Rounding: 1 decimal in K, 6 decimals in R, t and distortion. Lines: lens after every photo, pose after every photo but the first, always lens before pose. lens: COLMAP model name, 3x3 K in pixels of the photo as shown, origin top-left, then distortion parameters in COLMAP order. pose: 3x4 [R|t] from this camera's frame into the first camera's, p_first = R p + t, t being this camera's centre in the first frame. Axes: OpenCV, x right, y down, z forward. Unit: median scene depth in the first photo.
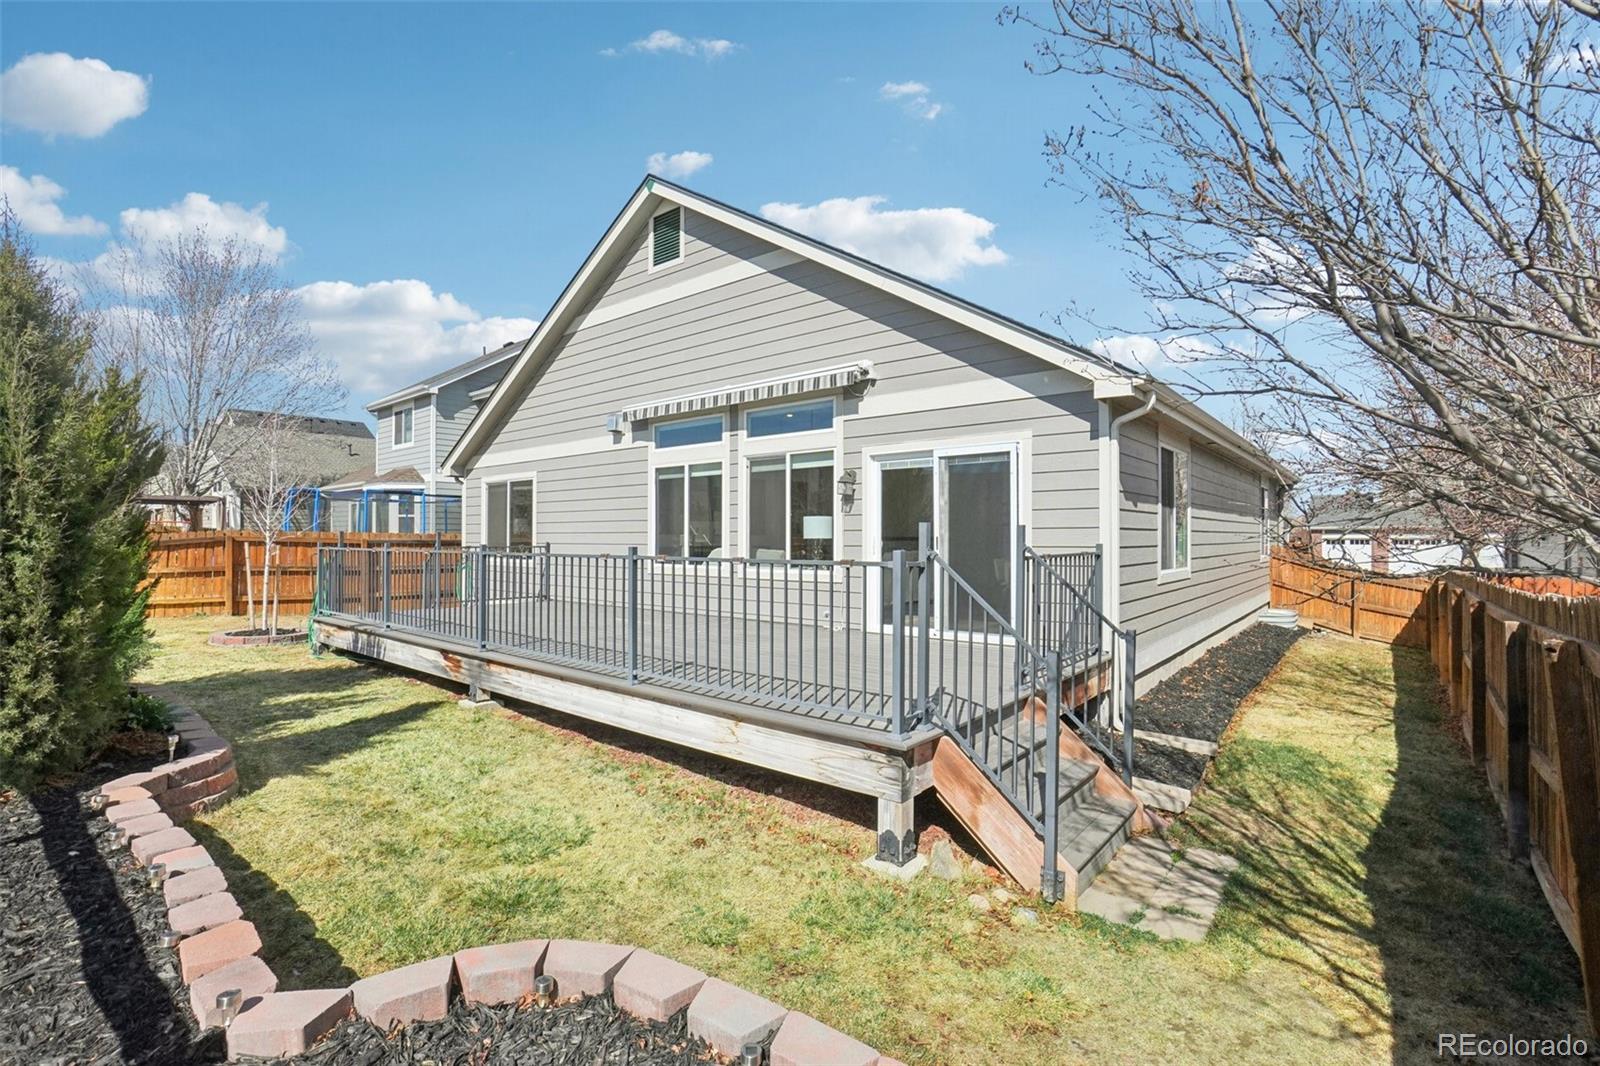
lens RADIAL K [[735.3, 0, 795.3], [0, 735.3, 523.9], [0, 0, 1]] dist [-0.056605, 0.025011]
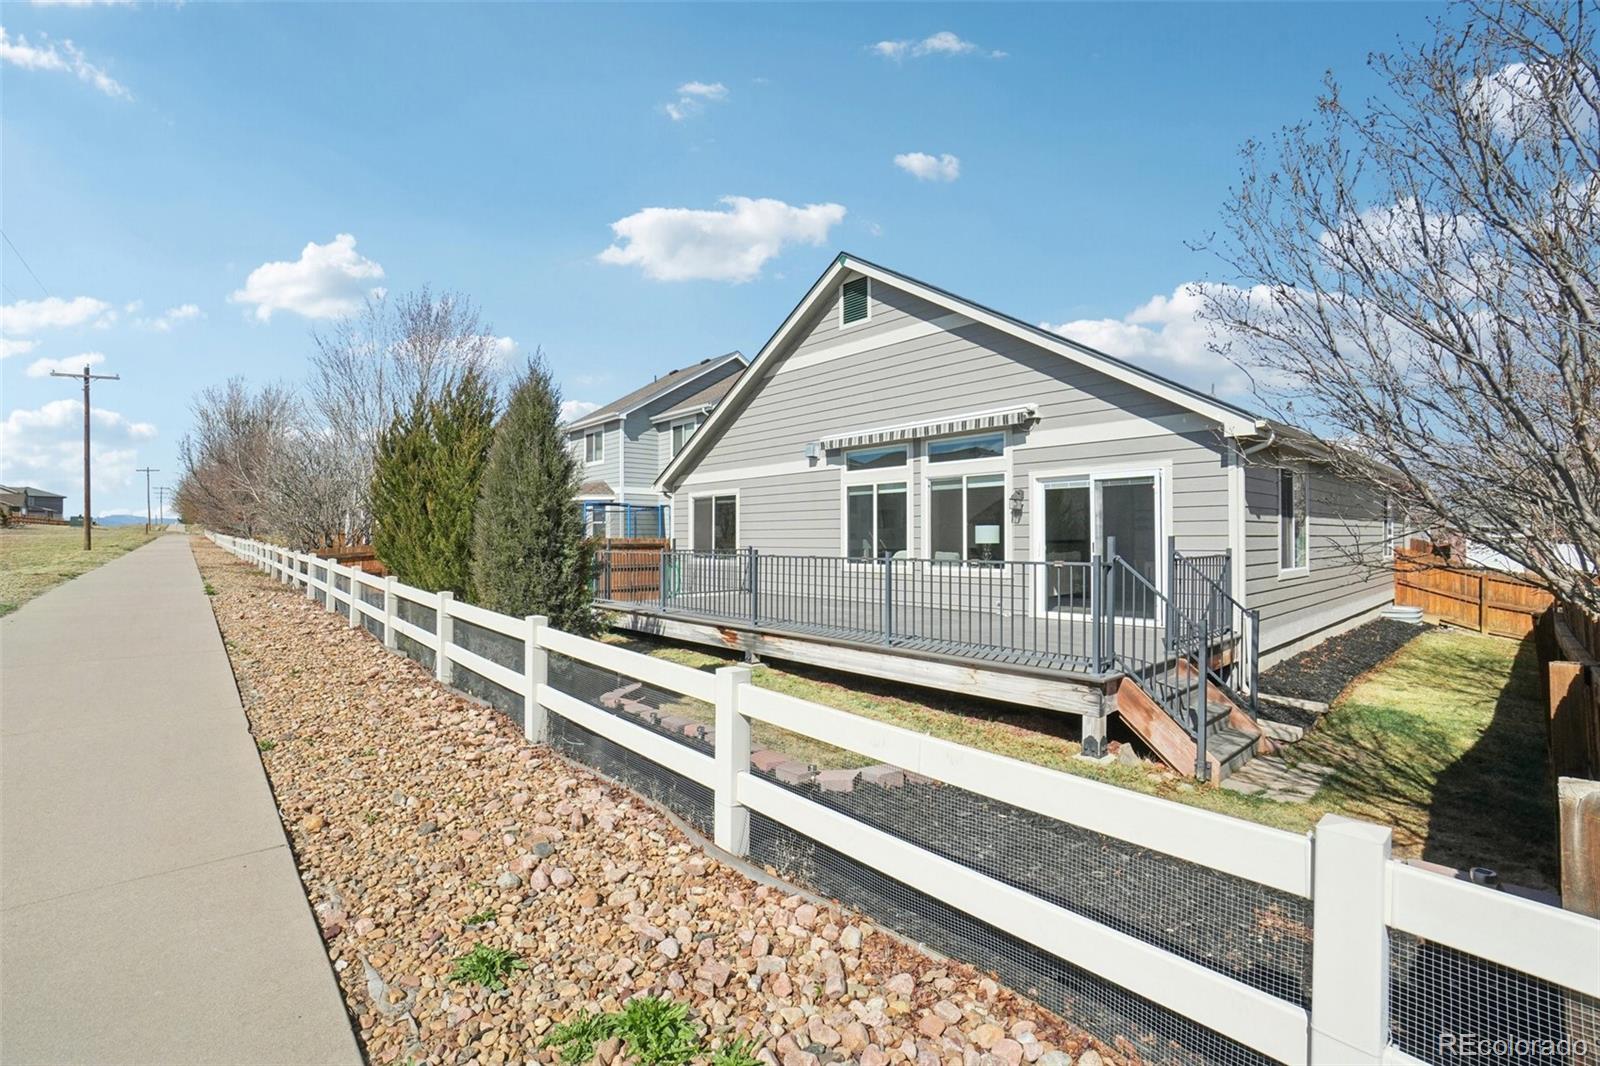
lens RADIAL K [[711.3, 0, 803.5], [0, 711.3, 527.2], [0, 0, 1]] dist [-0.051707, 0.020560]
pose [[0.990135, -0.006218, -0.139981, -0.129914], [0.006727, 0.999972, 0.003164, -0.015526], [0.139957, -0.004074, 0.990149, -0.278061]]
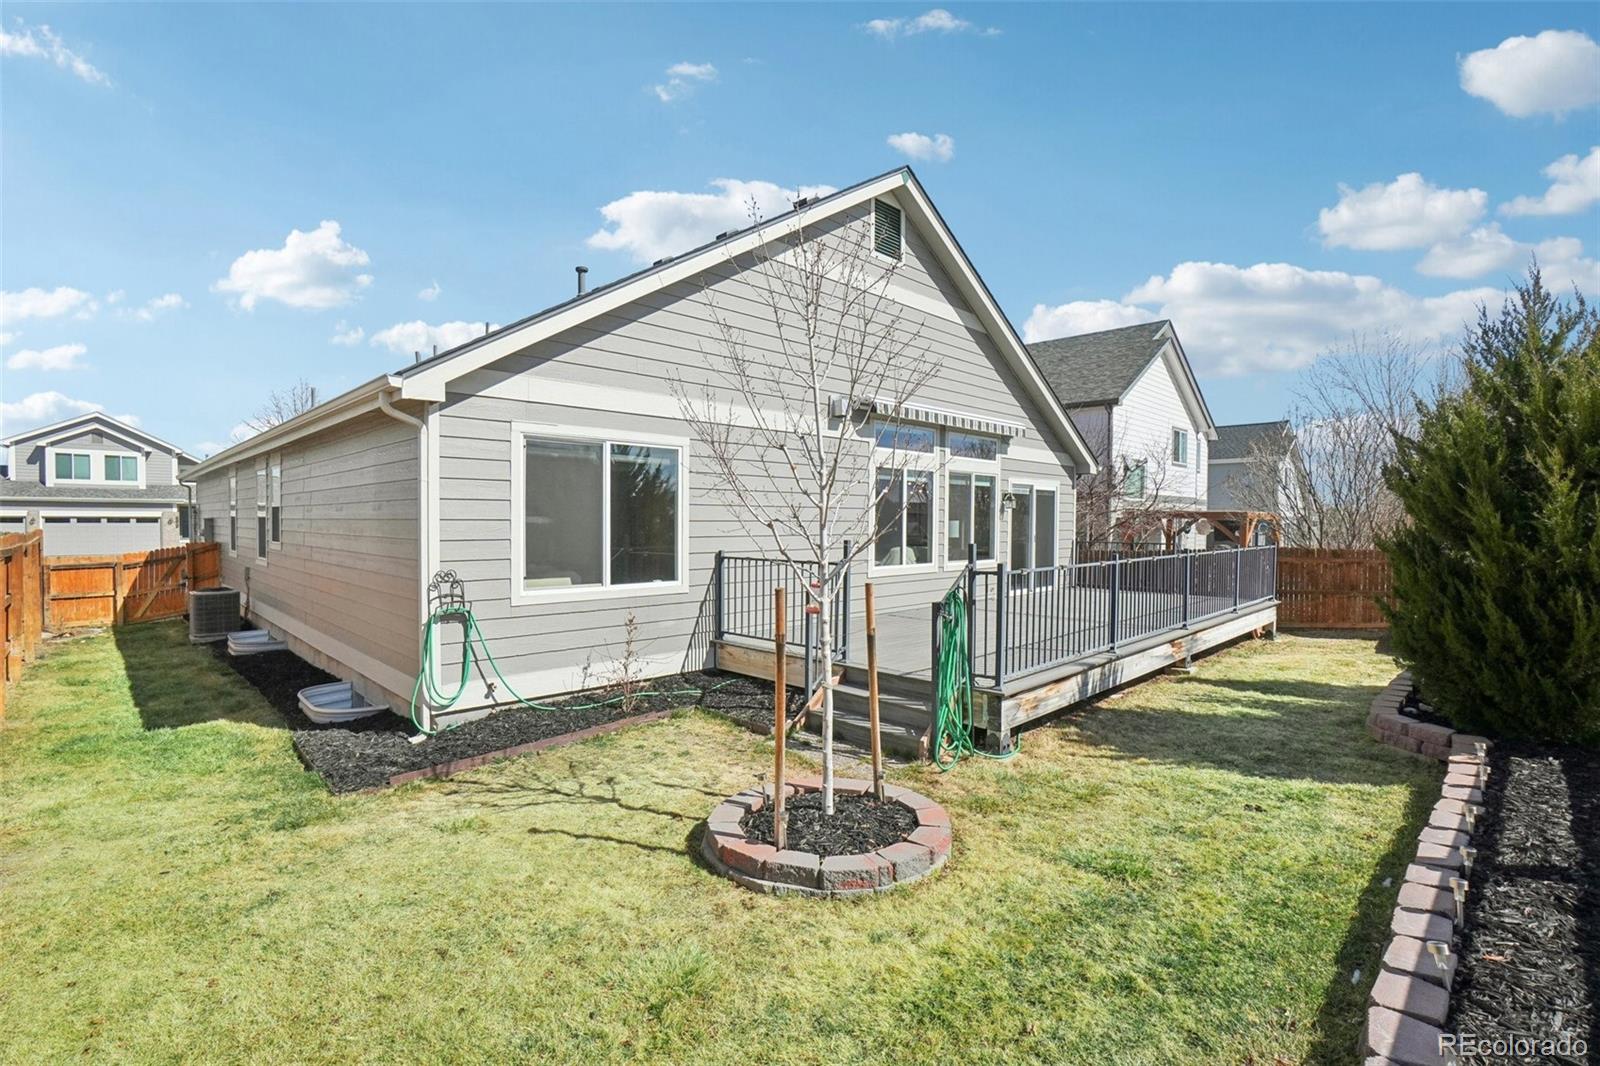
lens RADIAL K [[727.5, 0, 806.5], [0, 727.5, 527.6], [0, 0, 1]] dist [-0.034190, 0.024407]
pose [[0.089013, -0.006671, 0.996008, -1.539921], [-0.017250, 0.999817, 0.008239, -0.004898], [-0.995881, -0.017915, 0.088881, 1.356804]]
